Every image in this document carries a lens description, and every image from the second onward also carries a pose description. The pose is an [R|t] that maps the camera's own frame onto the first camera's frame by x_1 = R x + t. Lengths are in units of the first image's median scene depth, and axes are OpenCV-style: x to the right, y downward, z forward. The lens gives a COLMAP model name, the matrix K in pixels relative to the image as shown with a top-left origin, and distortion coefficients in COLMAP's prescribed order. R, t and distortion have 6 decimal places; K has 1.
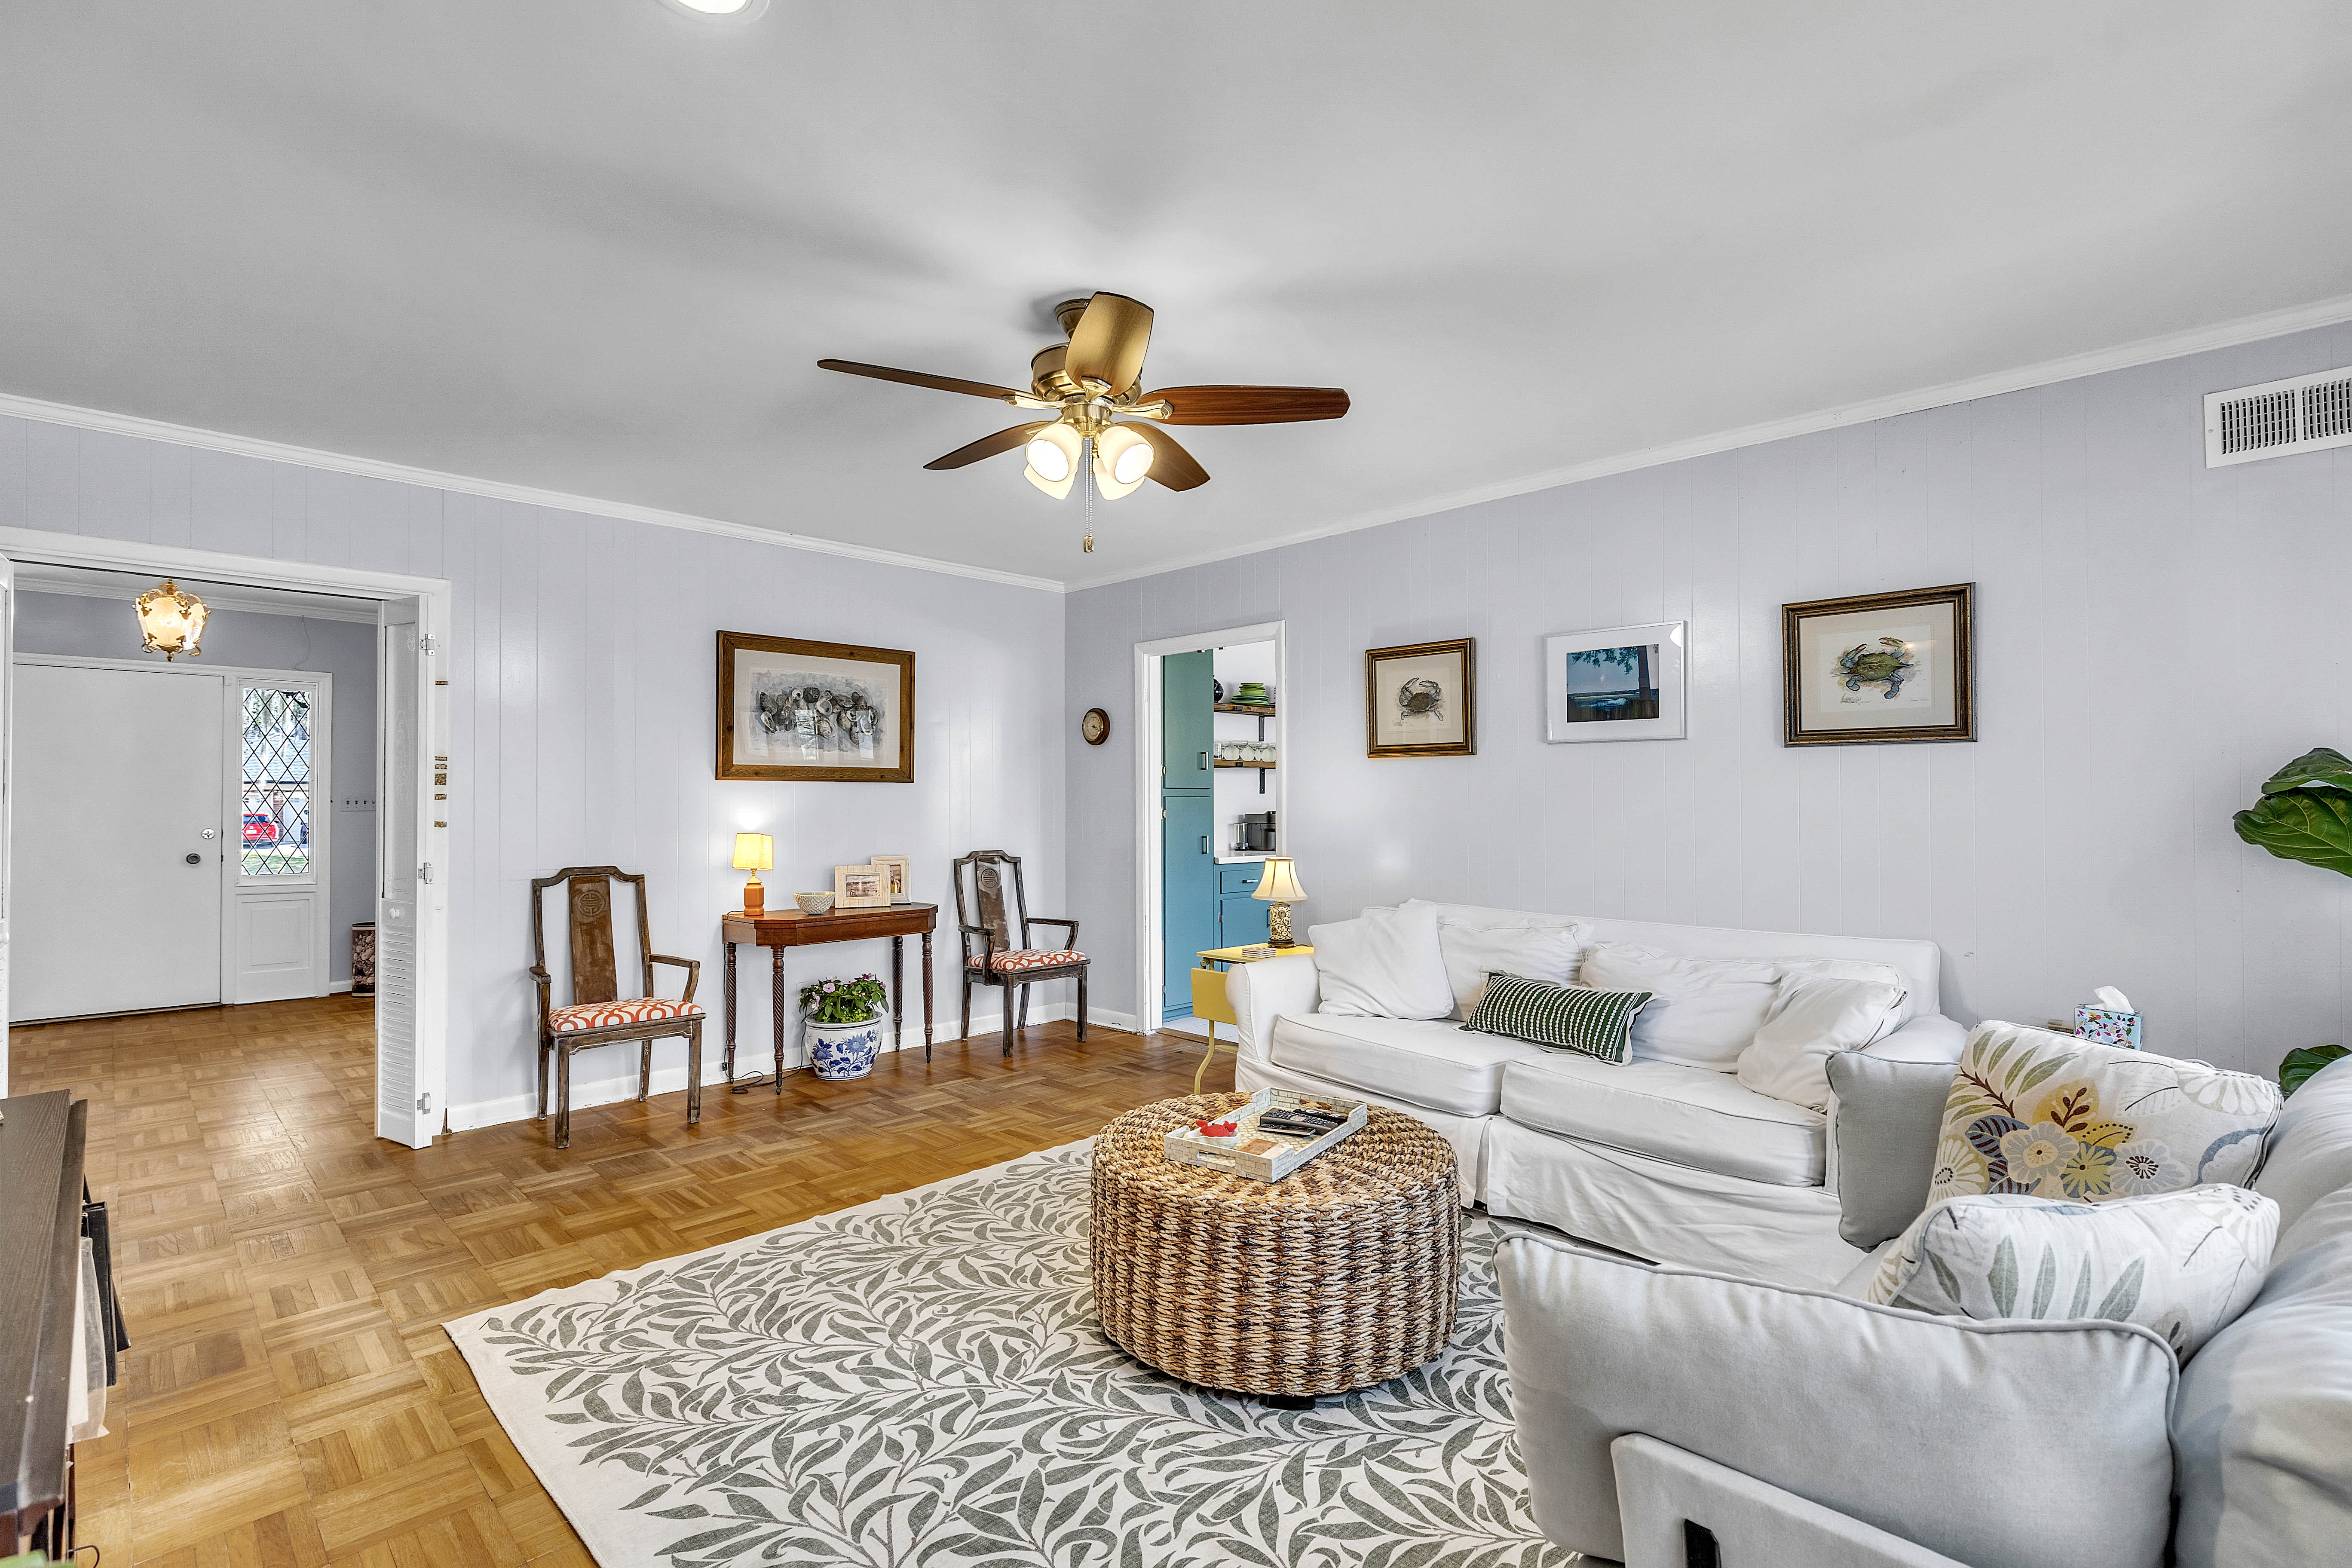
lens RADIAL K [[1058.7, 0, 1176.0], [0, 1058.7, 784.0], [0, 0, 1]] dist [0.003003, -0.000047]
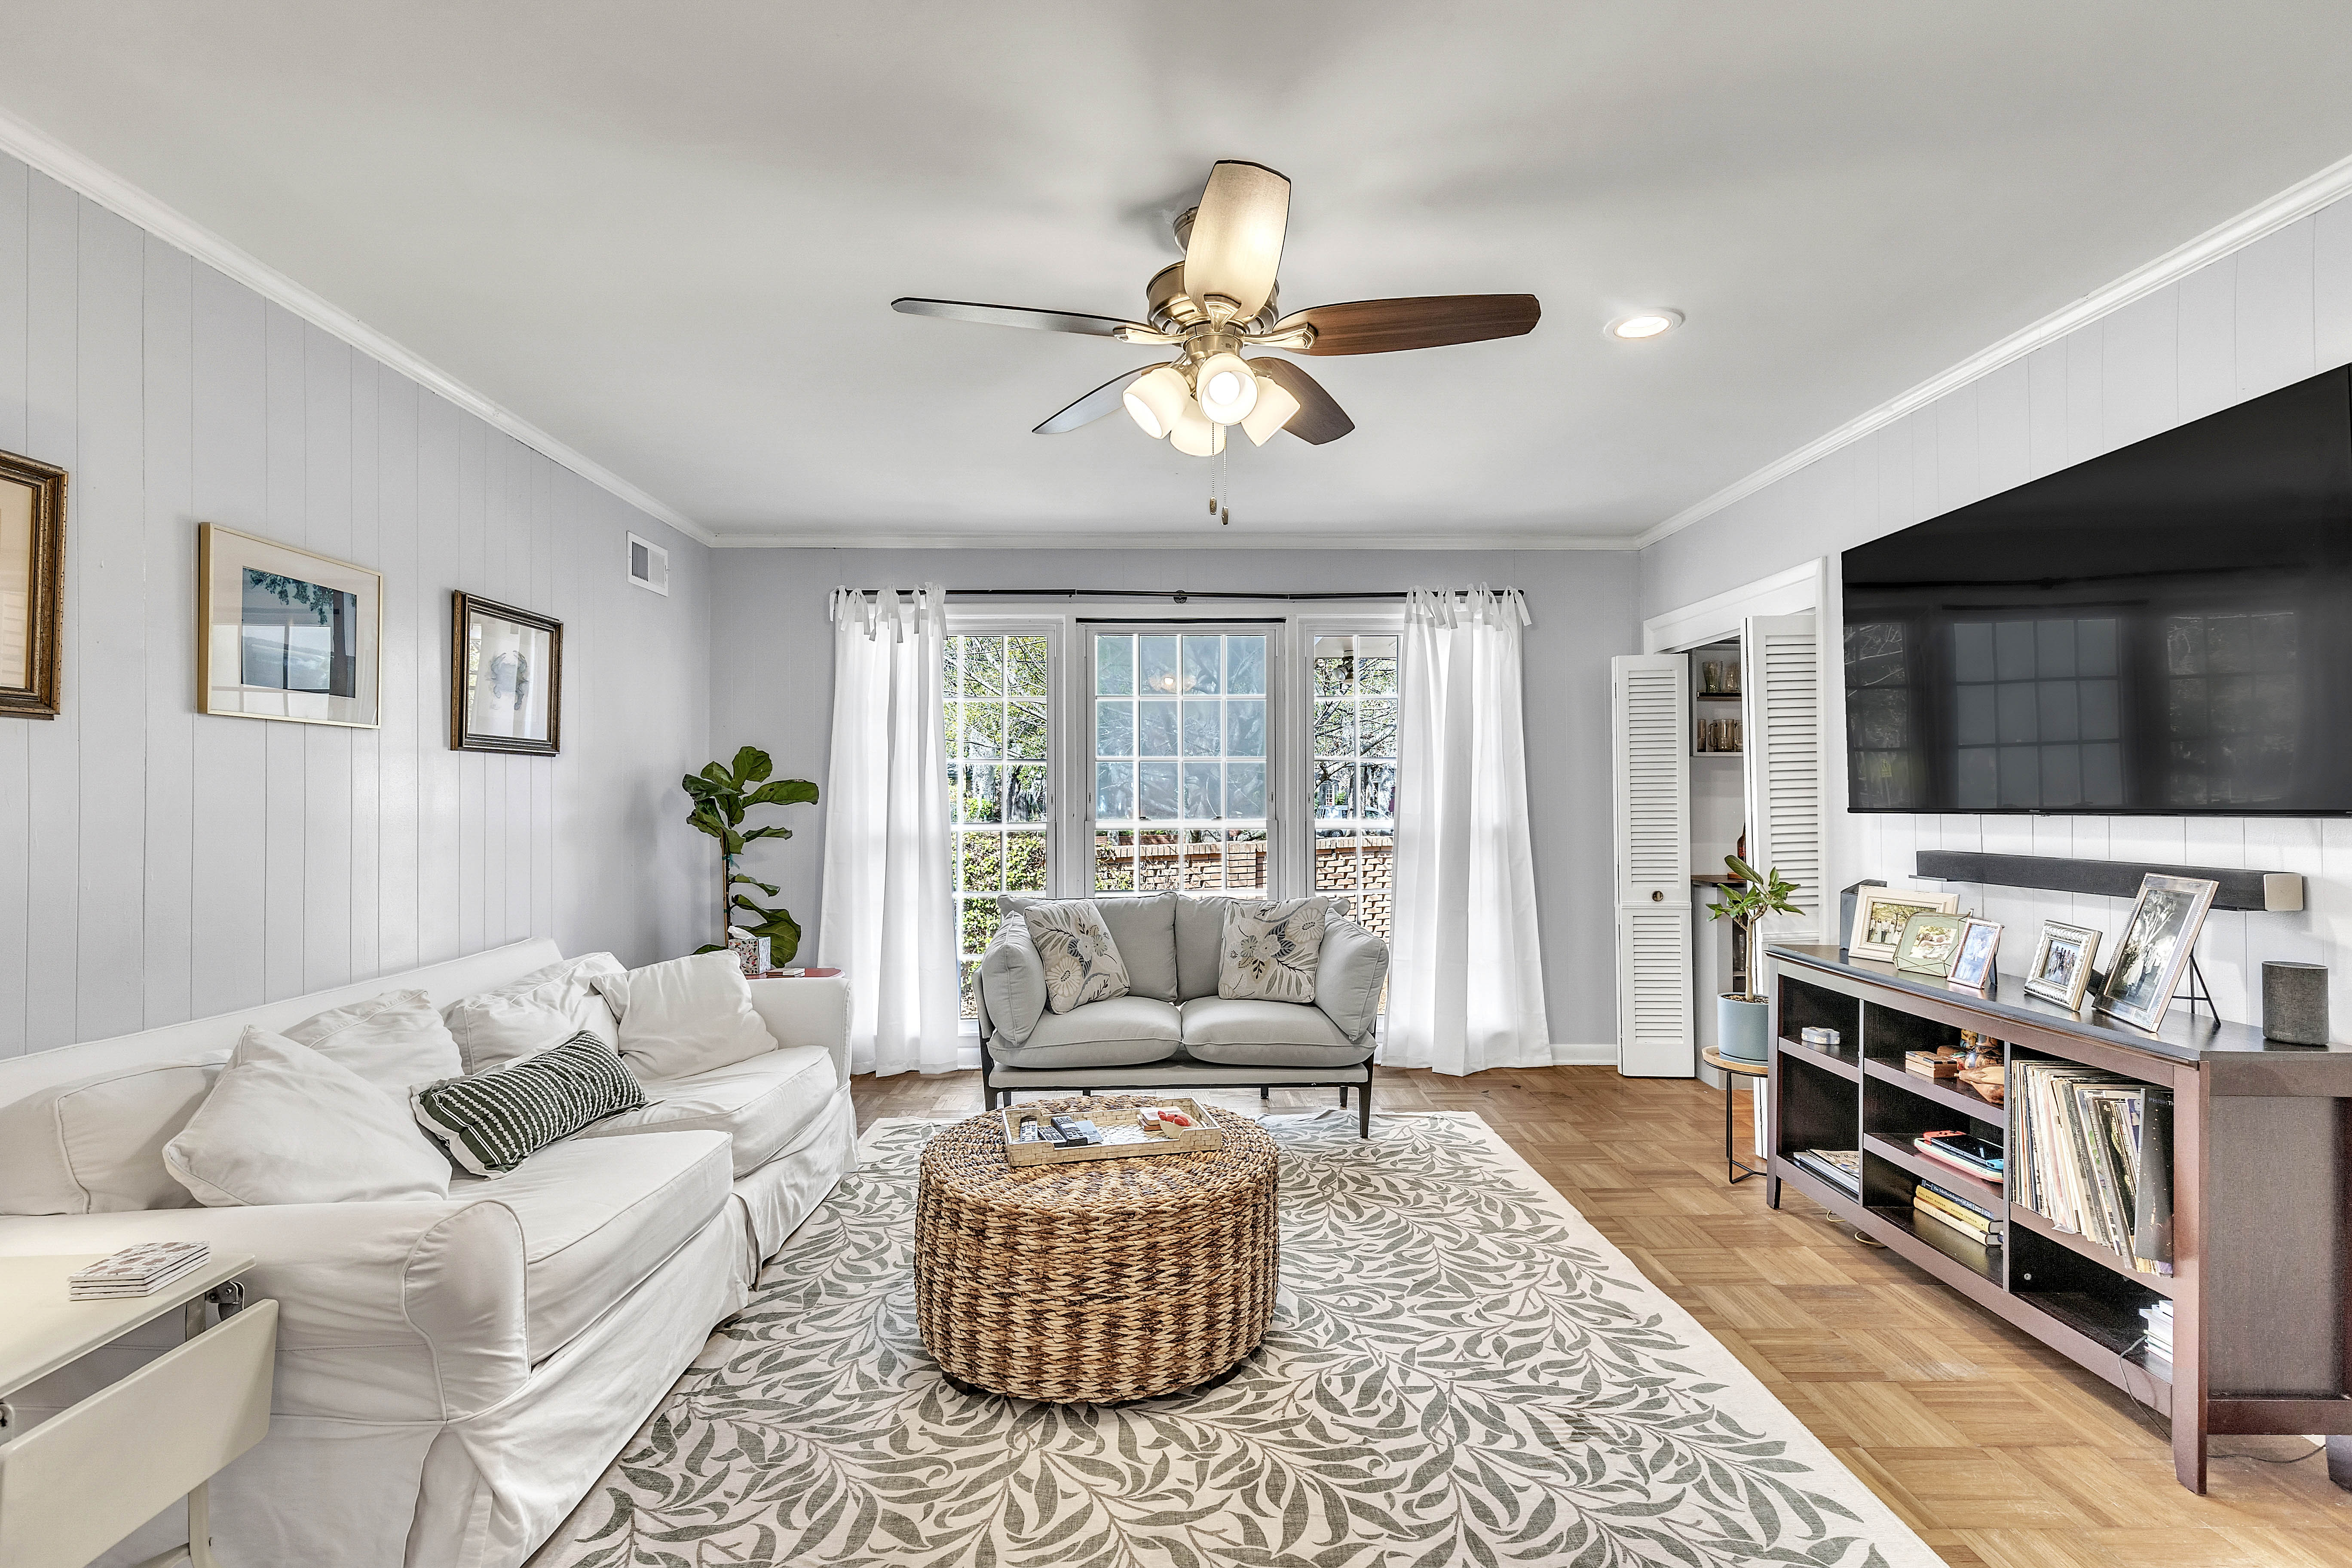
lens RADIAL K [[1058.7, 0, 1176.0], [0, 1058.7, 784.0], [0, 0, 1]] dist [0.003003, -0.000047]
pose [[-0.719560, 0.012249, 0.694323, -0.731531], [-0.003675, 0.999763, -0.021446, 0.016571], [-0.694421, -0.017984, -0.719344, 1.847302]]
